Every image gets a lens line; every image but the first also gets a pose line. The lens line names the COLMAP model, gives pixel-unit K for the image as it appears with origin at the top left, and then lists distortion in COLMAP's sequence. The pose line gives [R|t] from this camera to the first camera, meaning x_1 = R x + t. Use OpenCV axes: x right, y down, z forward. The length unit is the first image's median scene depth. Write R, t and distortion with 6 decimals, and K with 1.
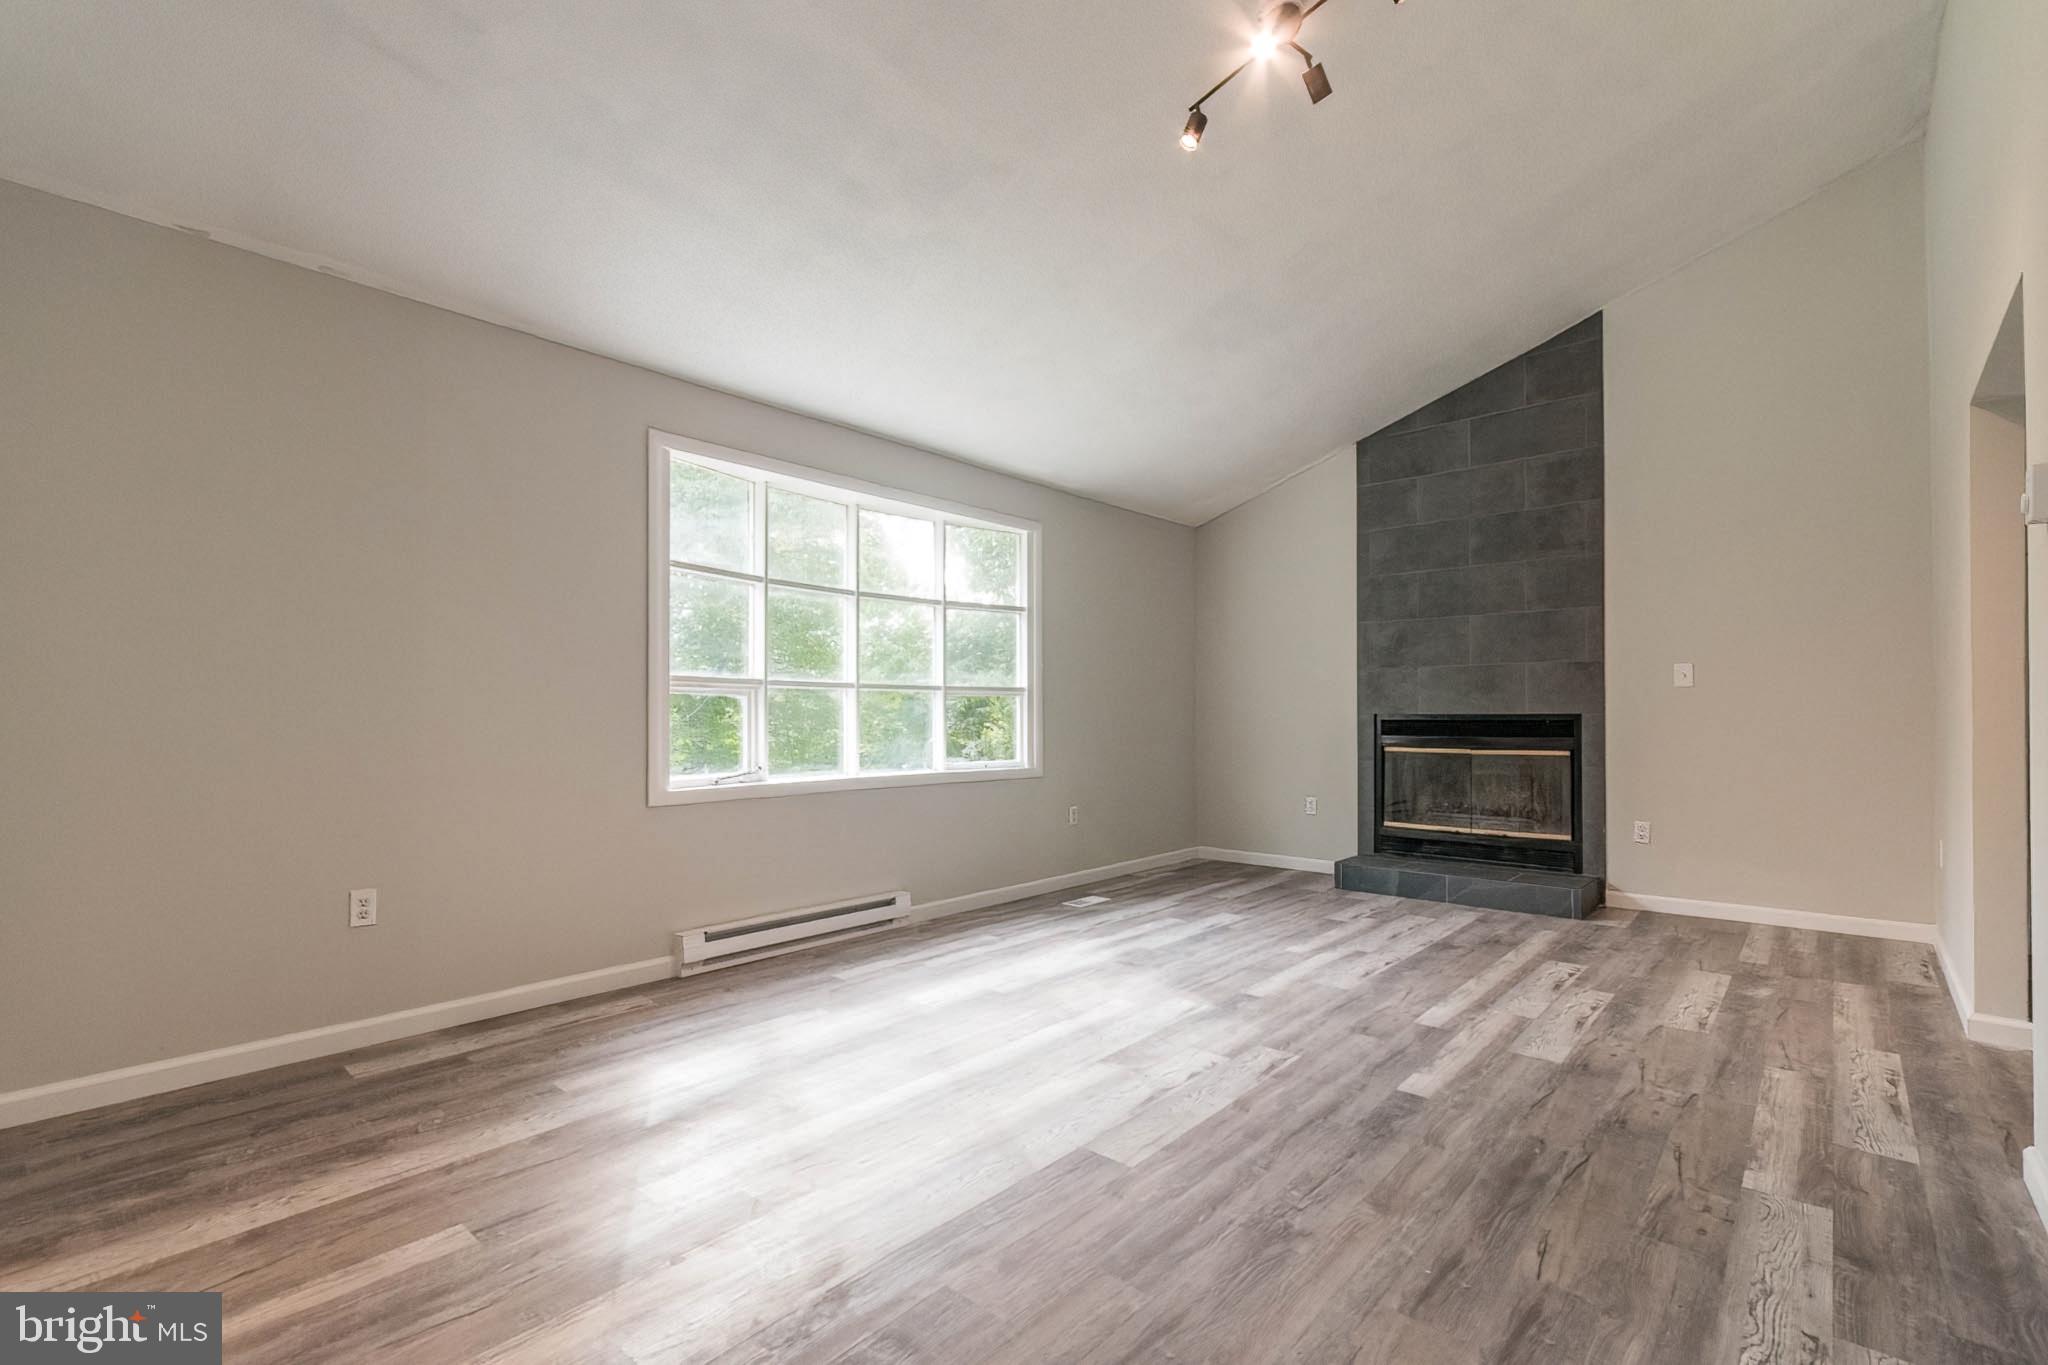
lens RADIAL K [[904.2, 0, 990.7], [0, 904.2, 709.0], [0, 0, 1]] dist [0.001504, 0.000272]
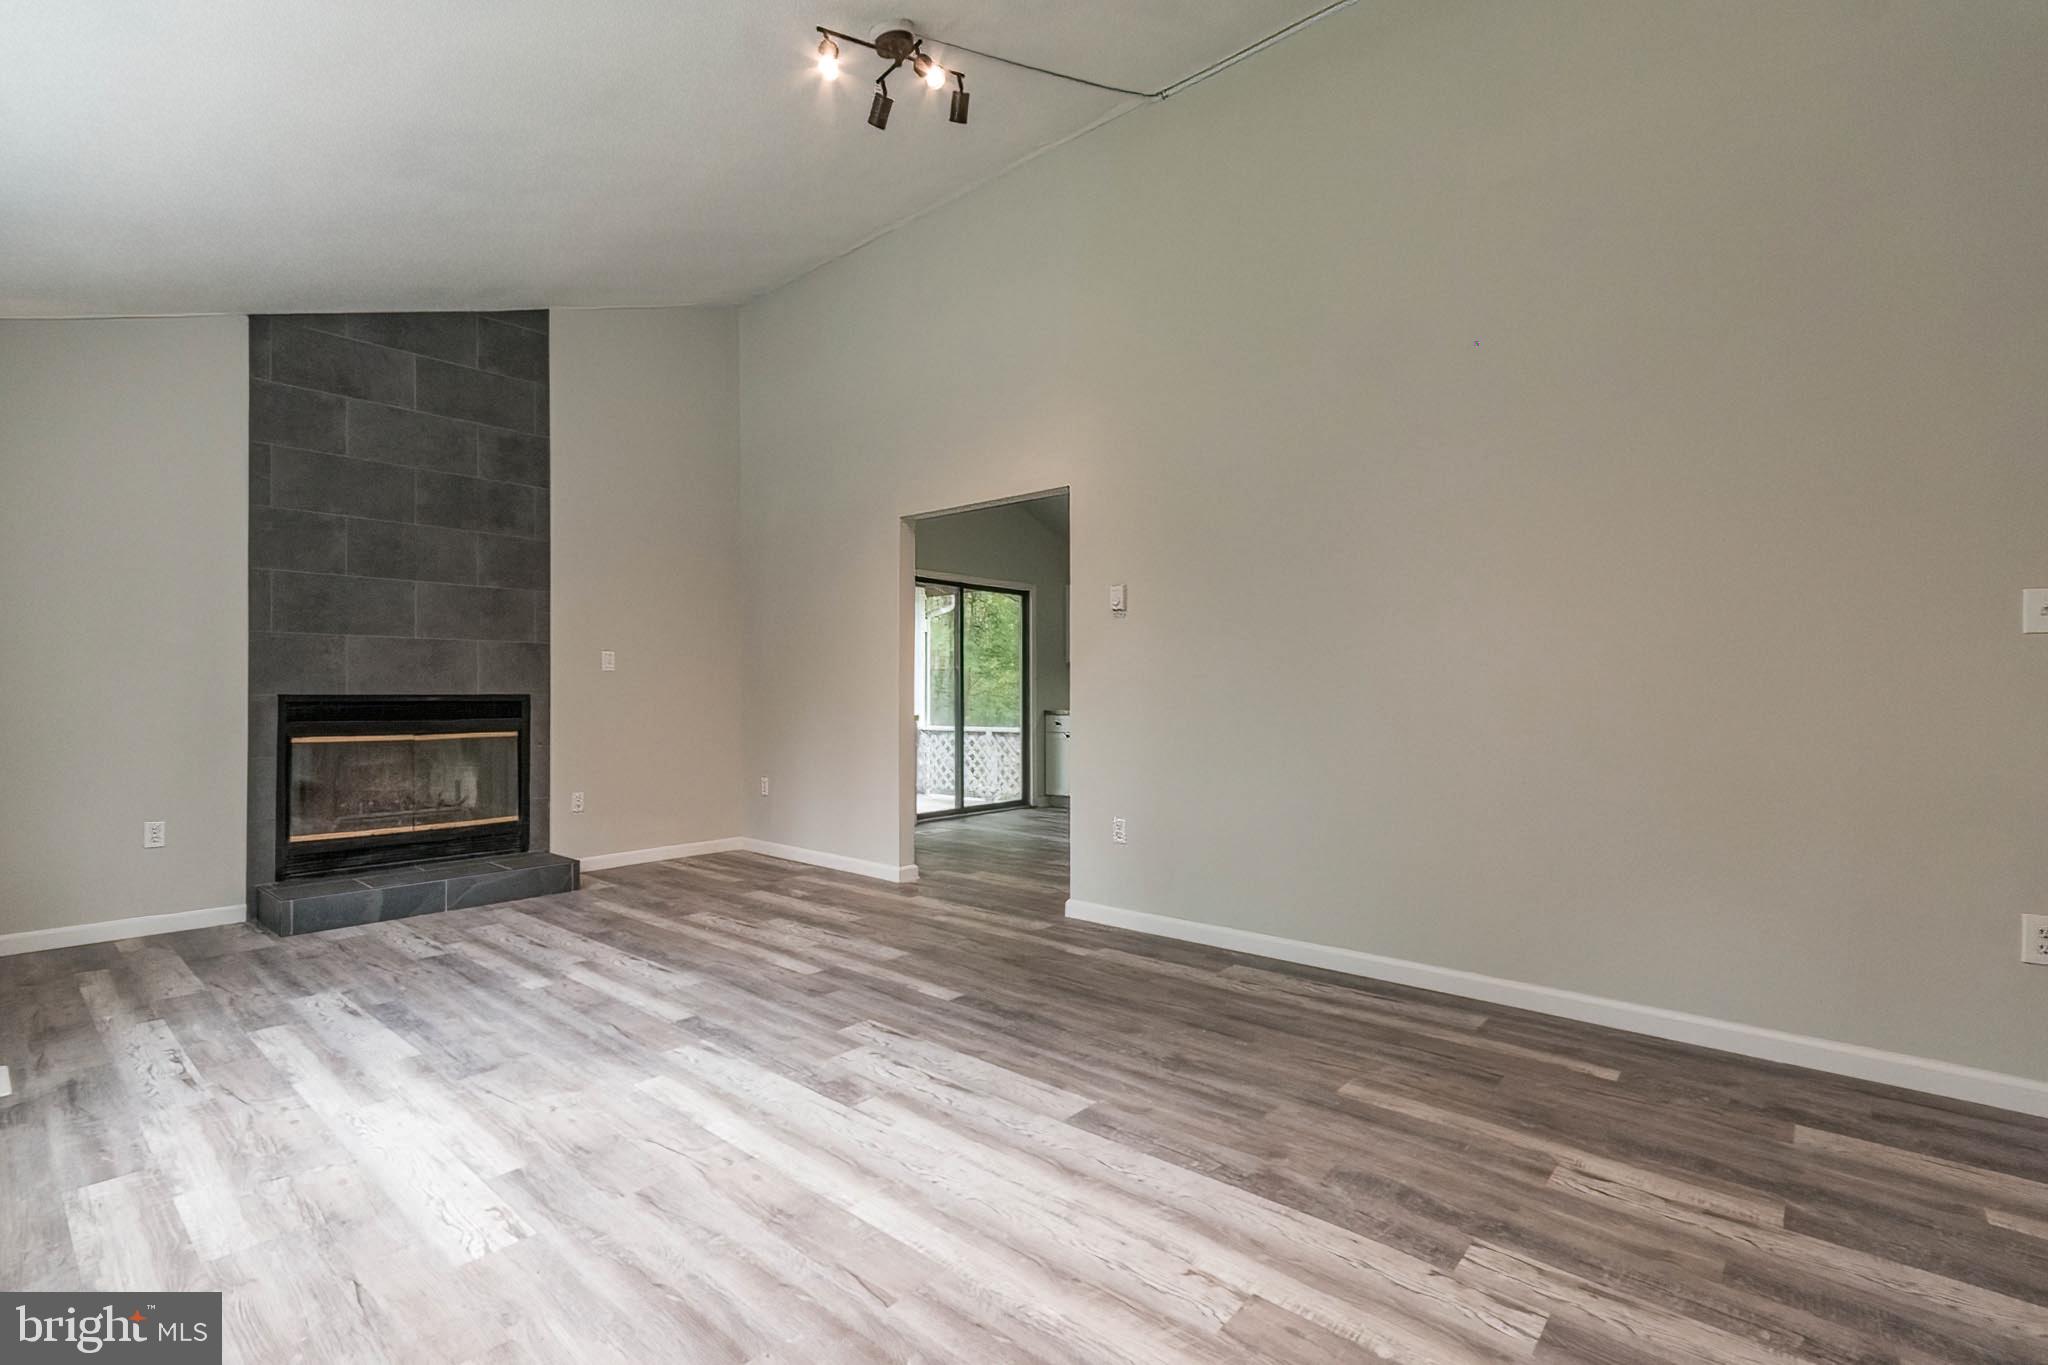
lens RADIAL K [[944.8, 0, 1019.9], [0, 944.8, 689.1], [0, 0, 1]] dist [0.000895, 0.003688]
pose [[-0.039350, 0.006454, 0.999205, -0.455854], [-0.007472, 0.999949, -0.006753, 0.002778], [-0.999198, -0.007732, -0.039299, 0.517759]]
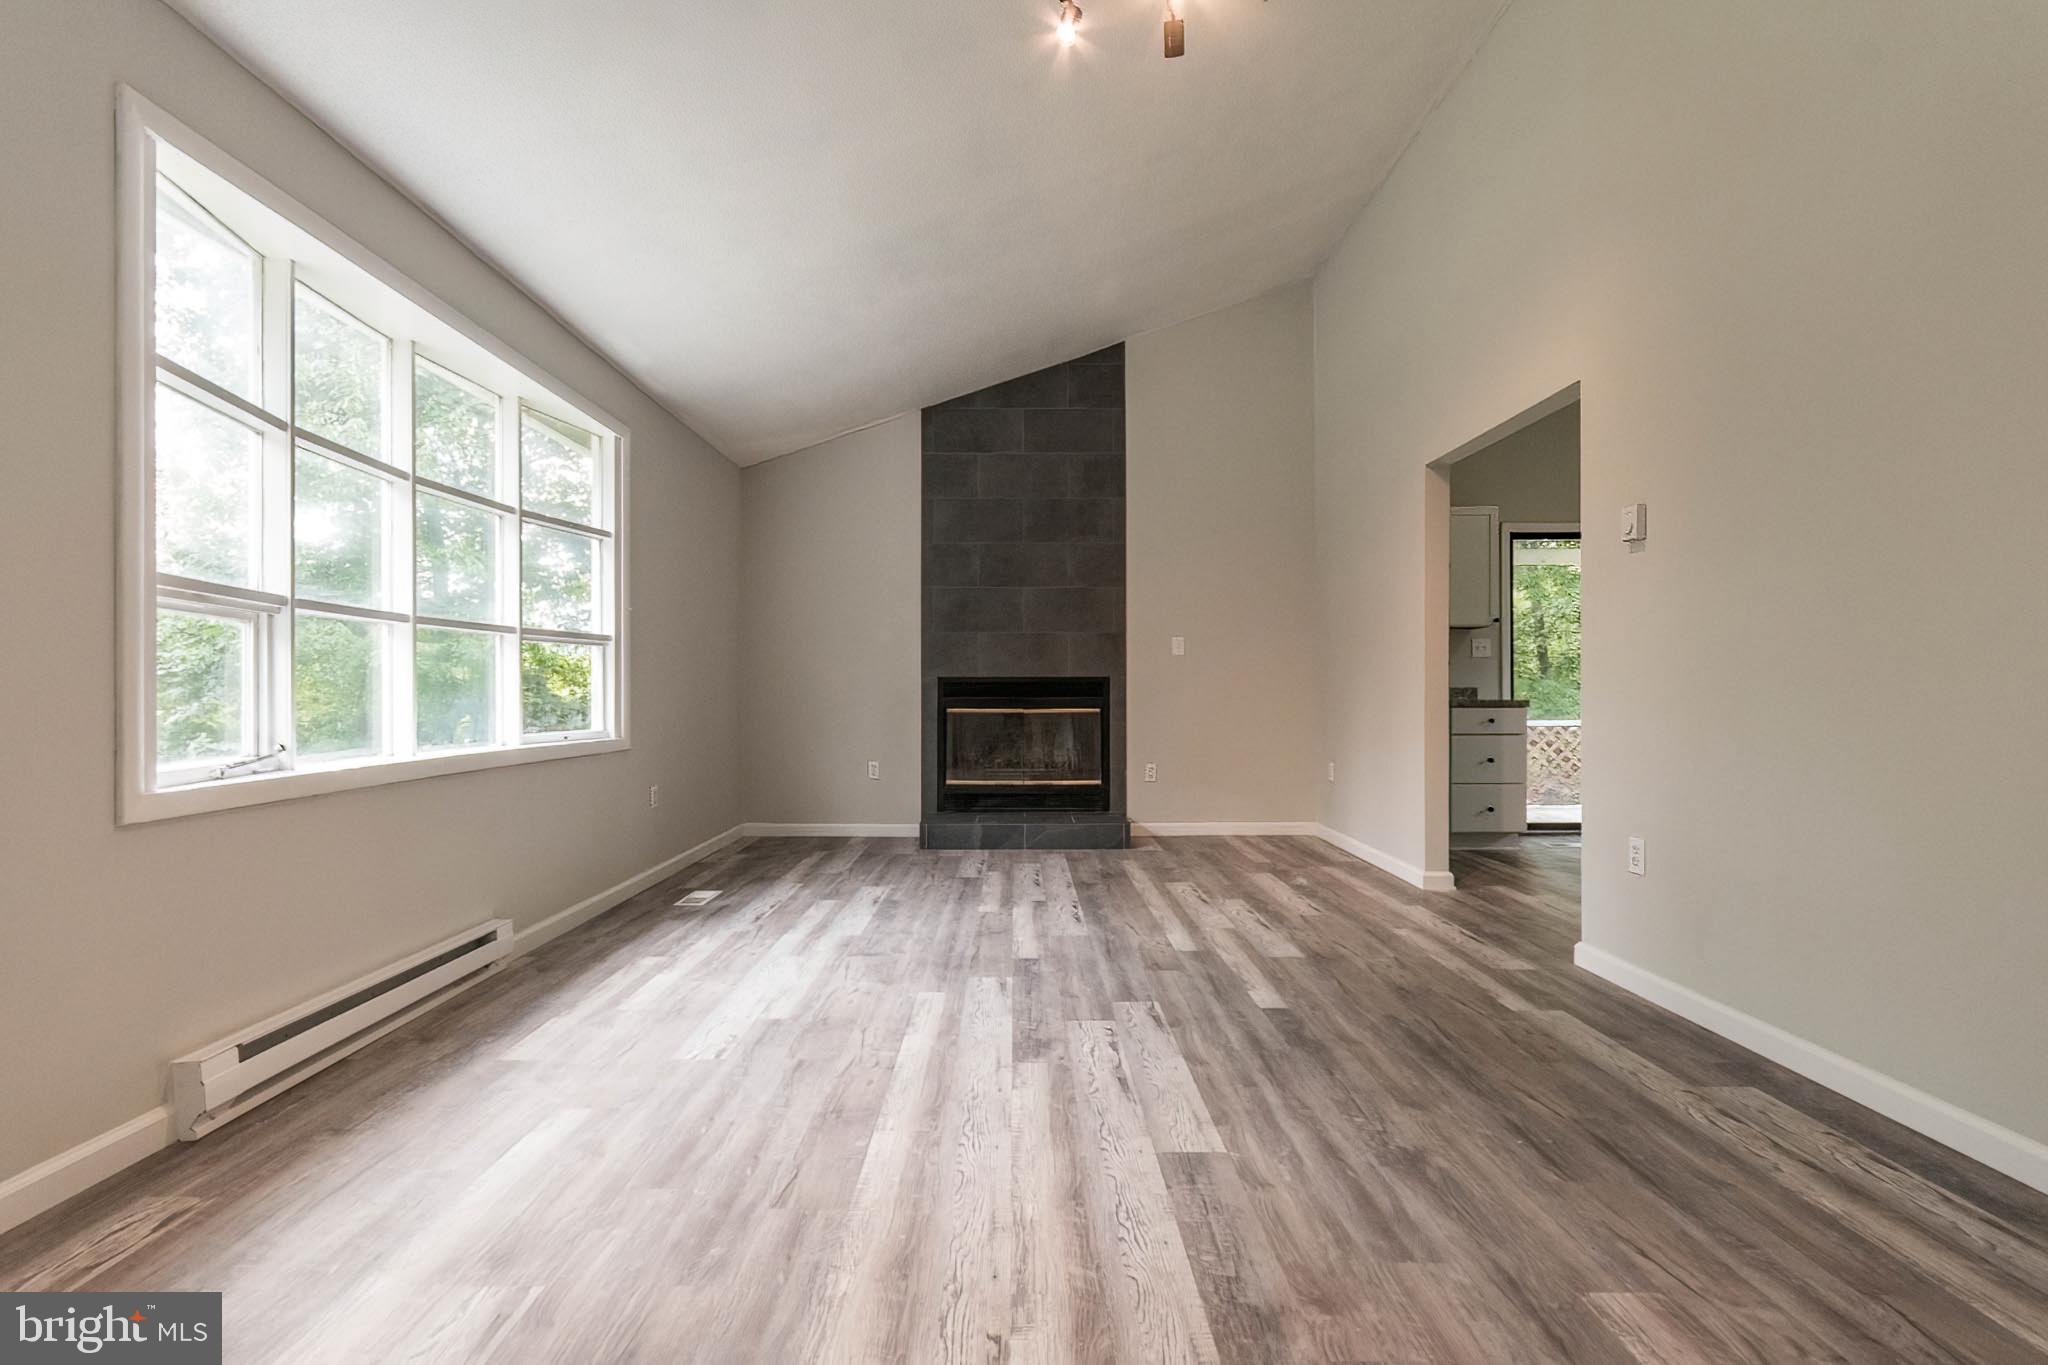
lens RADIAL K [[921.7, 0, 1001.8], [0, 921.7, 688.5], [0, 0, 1]] dist [0.002569, 0.000741]
pose [[0.736270, 0.003298, 0.676680, -0.283522], [-0.005254, 0.999986, 0.000843, 0.021730], [-0.676668, -0.004176, 0.736277, 0.217138]]
